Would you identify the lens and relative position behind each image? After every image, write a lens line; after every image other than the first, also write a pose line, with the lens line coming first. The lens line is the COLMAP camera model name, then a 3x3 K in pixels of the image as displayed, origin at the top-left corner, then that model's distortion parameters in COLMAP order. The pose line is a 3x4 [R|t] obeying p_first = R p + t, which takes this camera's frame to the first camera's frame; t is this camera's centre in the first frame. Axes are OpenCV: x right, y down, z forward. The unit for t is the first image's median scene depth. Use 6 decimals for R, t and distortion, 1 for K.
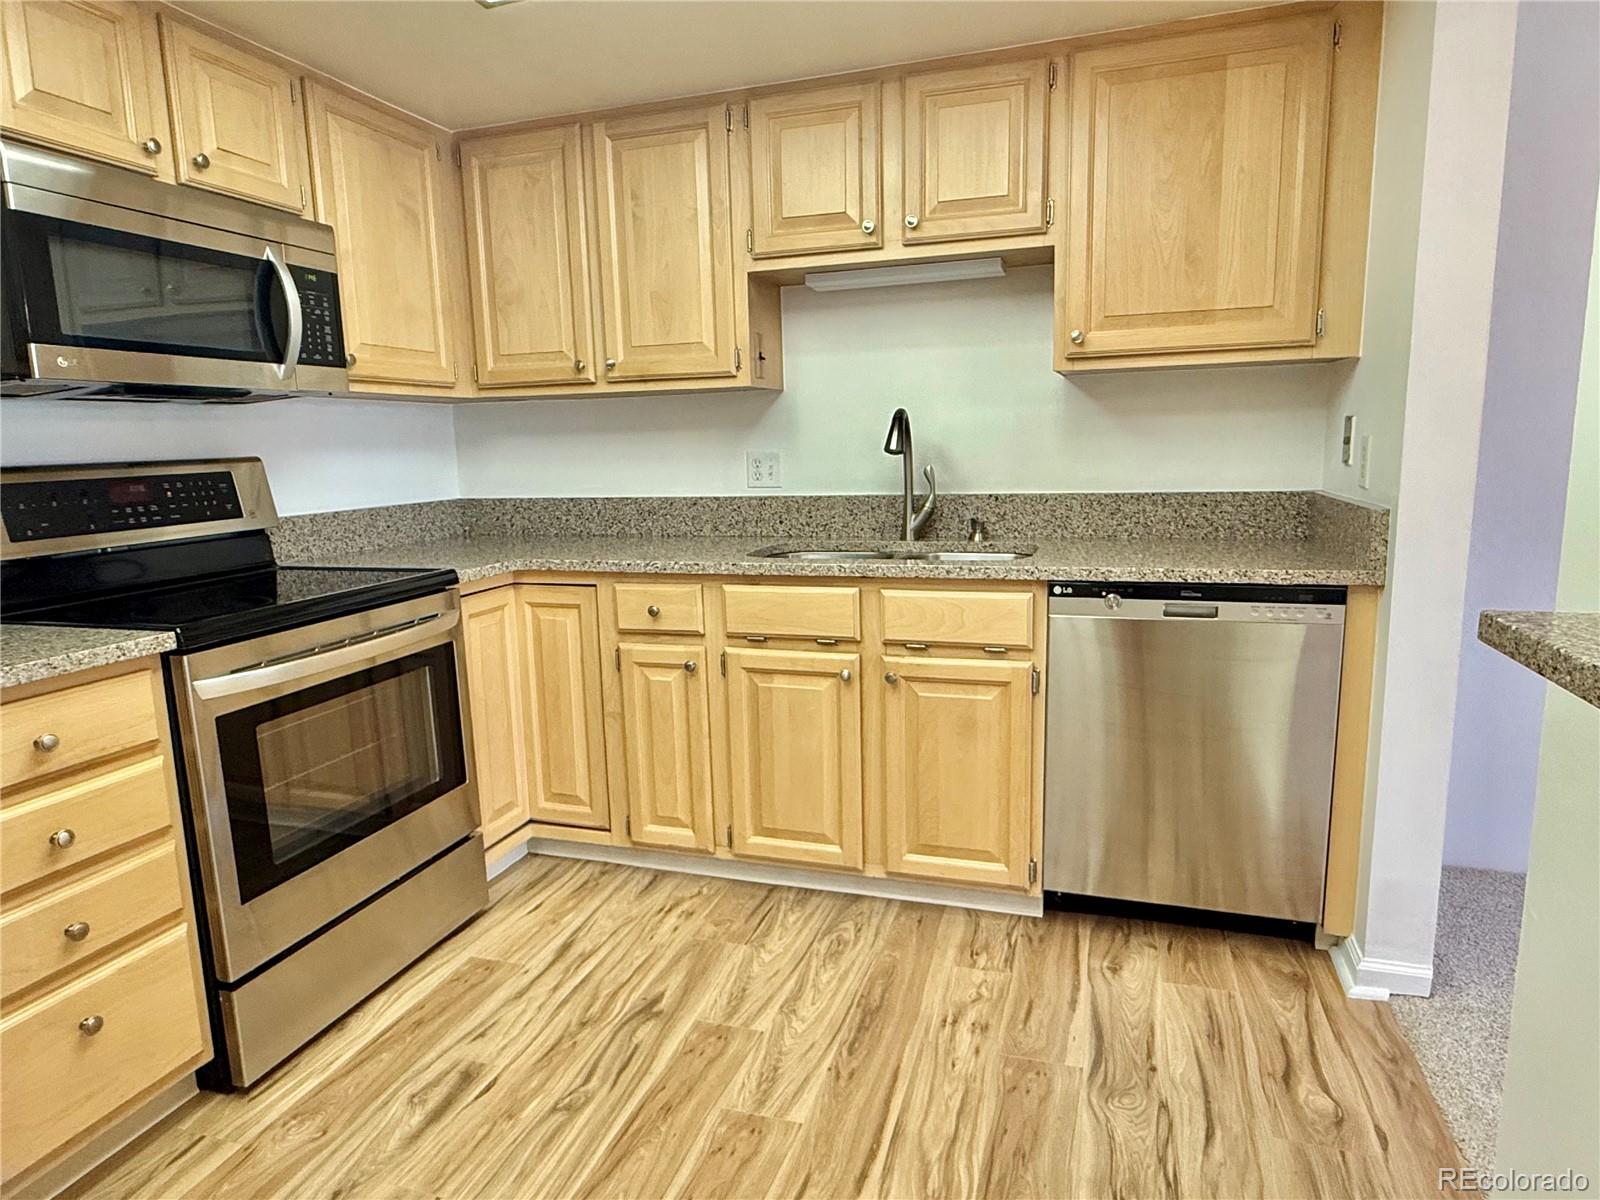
lens RADIAL K [[964.3, 0, 790.7], [0, 964.3, 599.9], [0, 0, 1]] dist [0.002604, -0.001755]
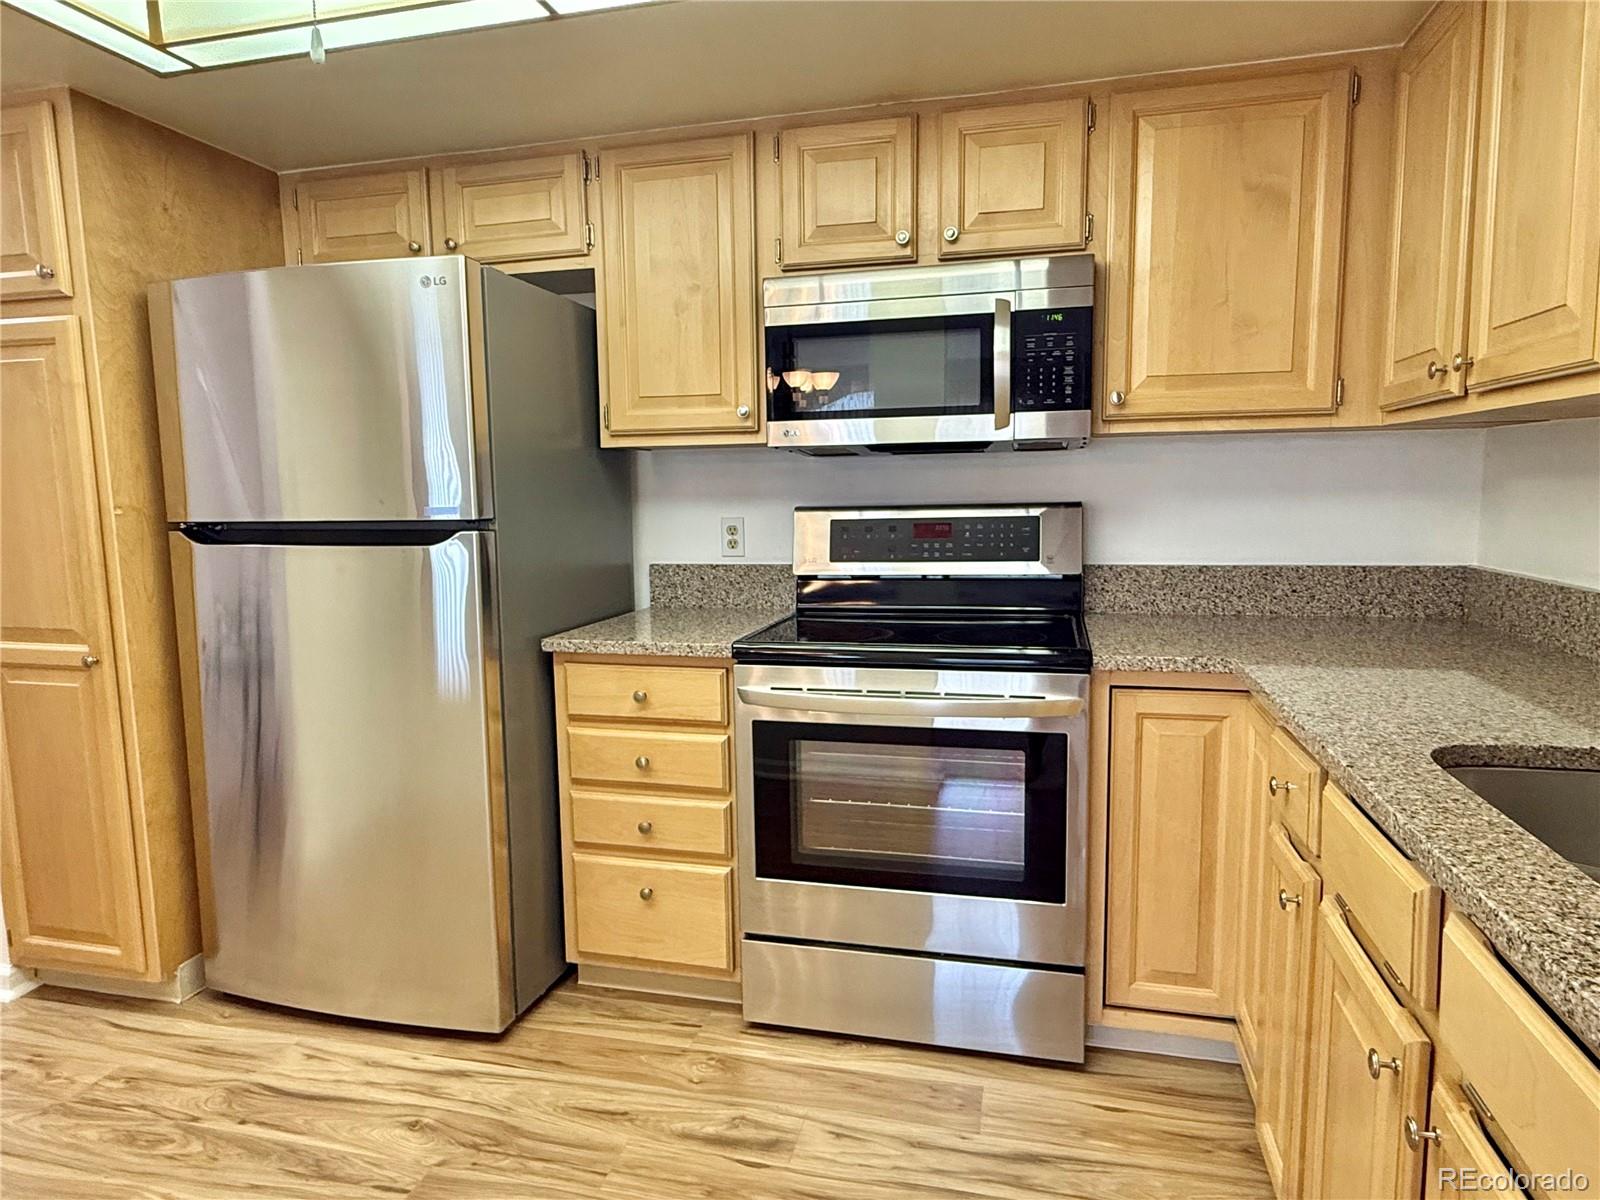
lens RADIAL K [[964.3, 0, 788.2], [0, 964.3, 608.2], [0, 0, 1]] dist [0.002604, -0.001755]
pose [[0.068244, 0.148163, -0.986606, 0.443997], [-0.149342, 0.979286, 0.136733, -0.142802], [0.986428, 0.138011, 0.088957, 0.682785]]
